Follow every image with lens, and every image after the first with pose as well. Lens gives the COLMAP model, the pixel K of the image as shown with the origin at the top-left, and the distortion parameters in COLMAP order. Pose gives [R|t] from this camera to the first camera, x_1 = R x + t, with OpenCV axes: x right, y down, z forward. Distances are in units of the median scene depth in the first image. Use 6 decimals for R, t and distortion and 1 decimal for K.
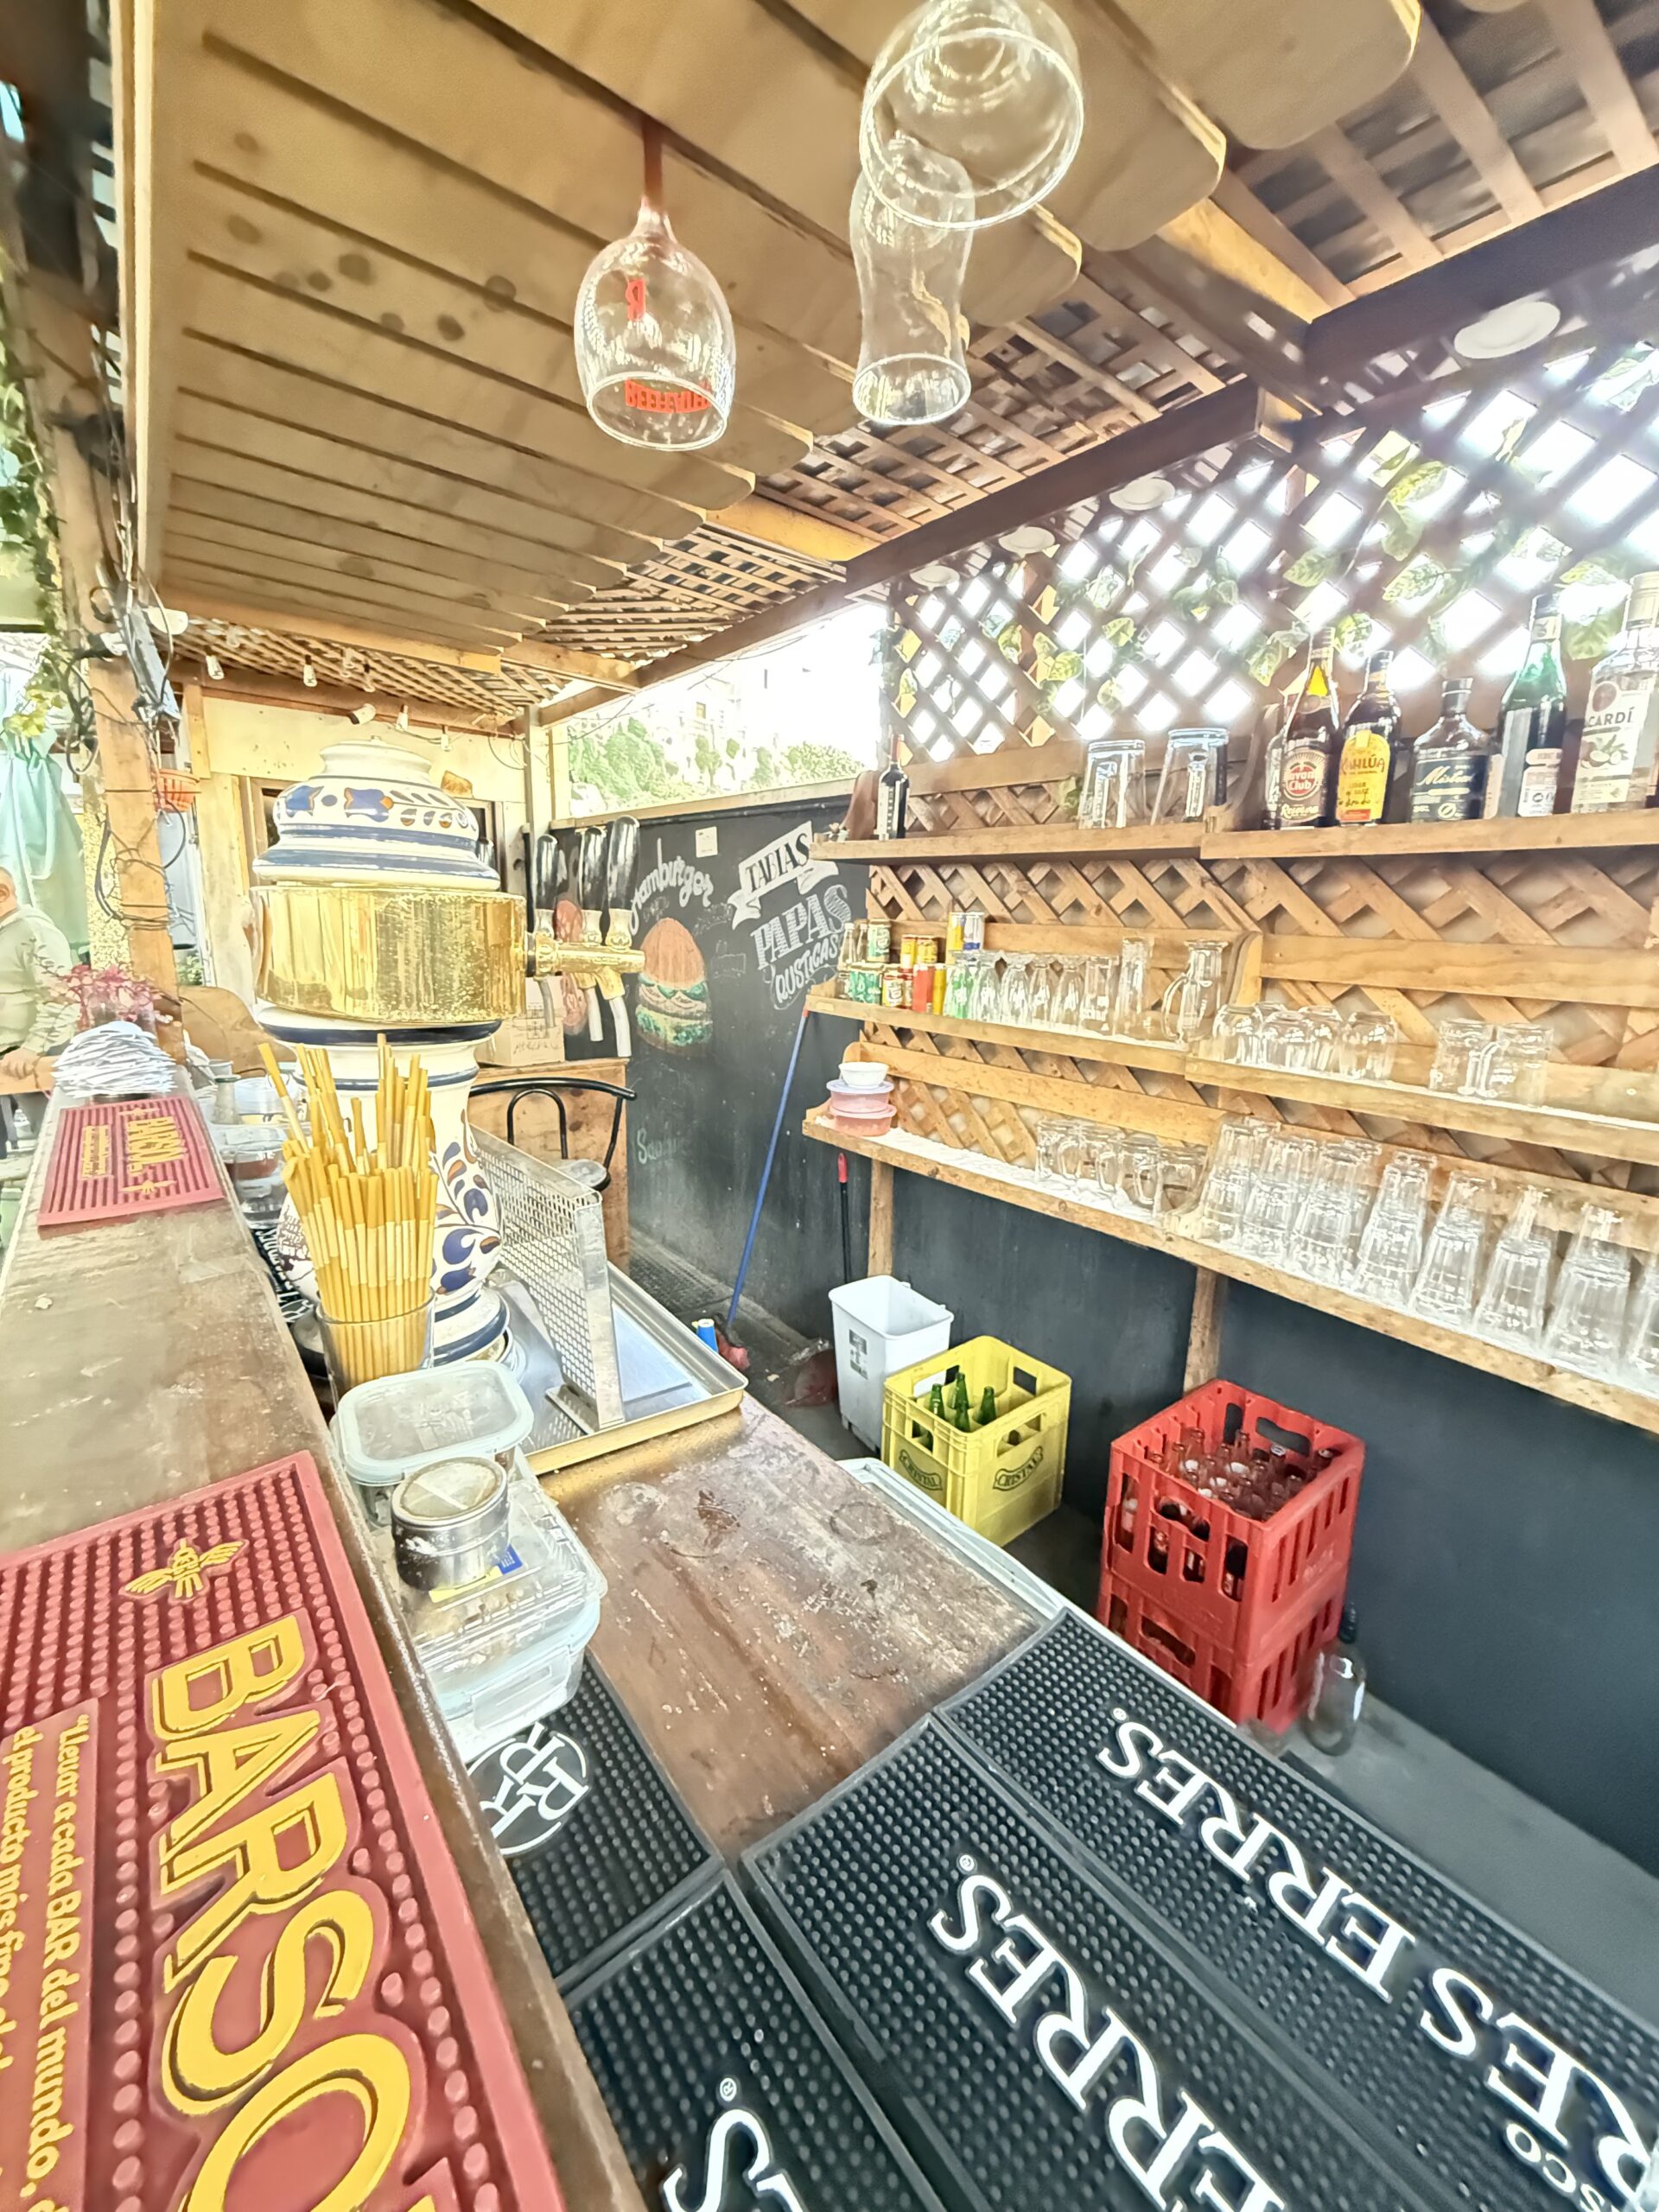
lens RADIAL K [[882.3, 0, 823.8], [0, 882.3, 1096.0], [0, 0, 1]] dist [0.009596, -0.000025]
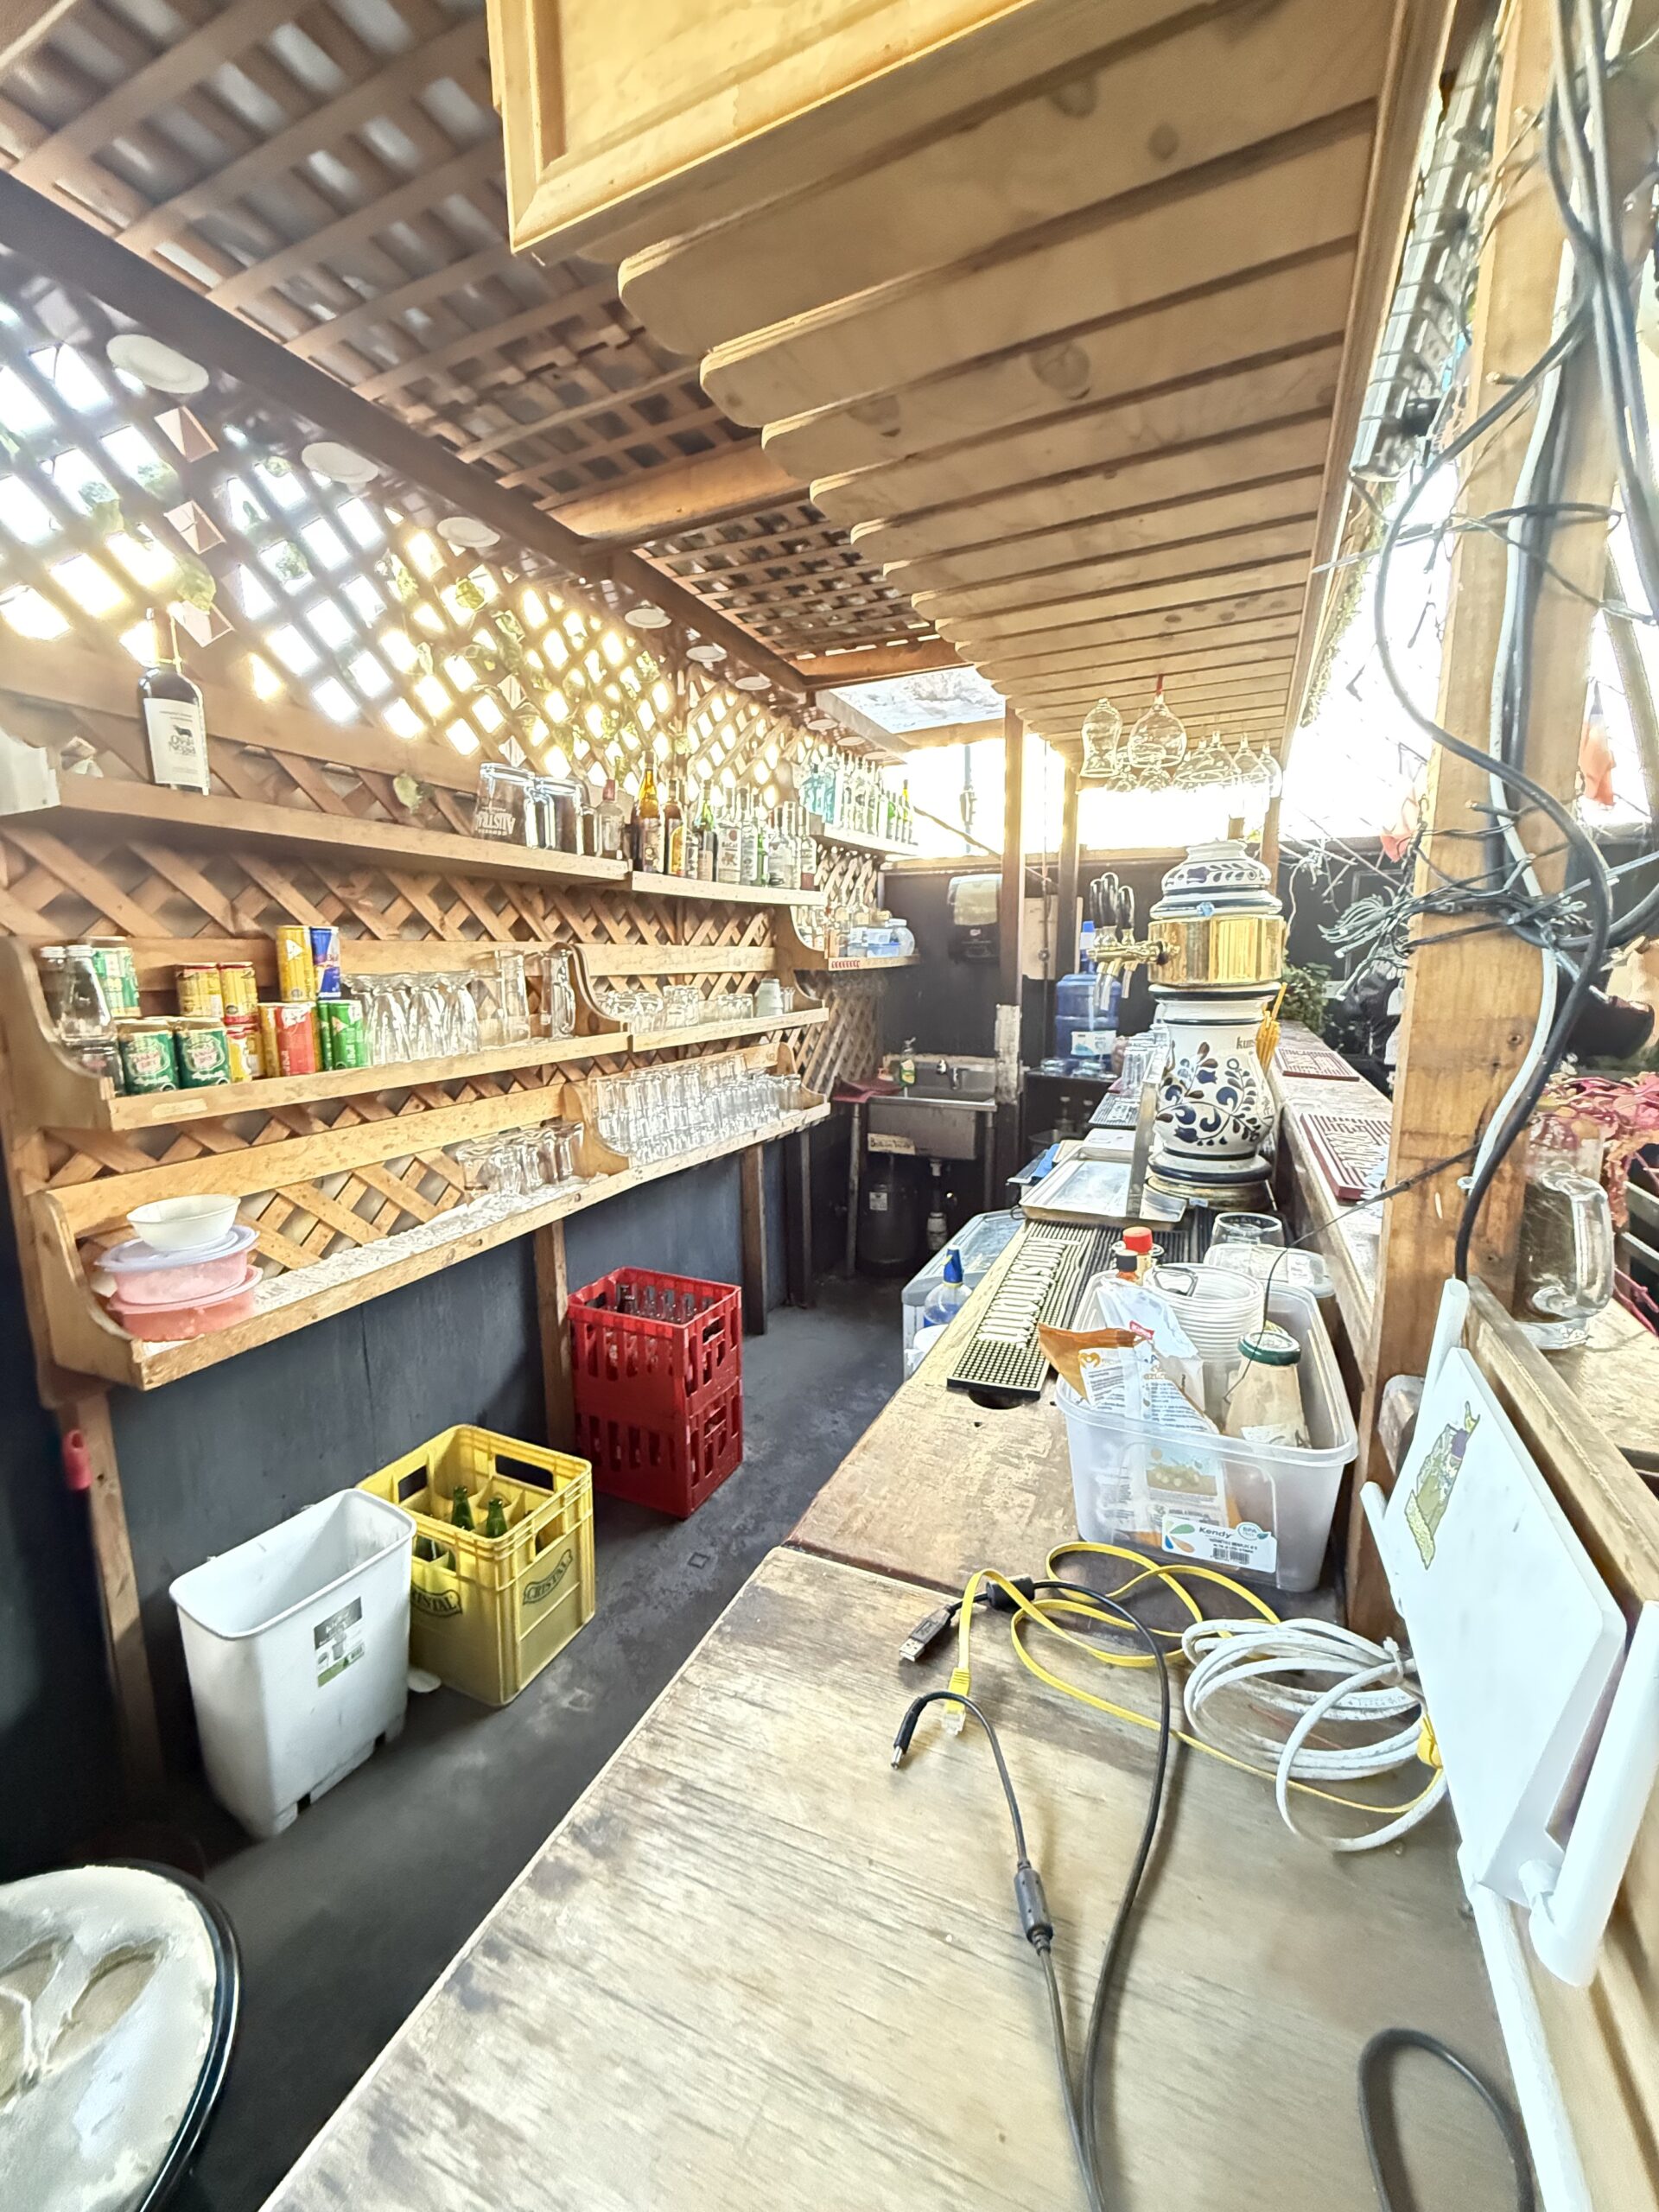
lens RADIAL K [[882.3, 0, 820.0], [0, 882.3, 1101.0], [0, 0, 1]] dist [0.009596, -0.000025]
pose [[-0.450968, -0.160616, 0.877970, -0.947031], [0.188255, 0.944429, 0.269471, -0.267890], [-0.872461, 0.286805, -0.395670, 1.340840]]
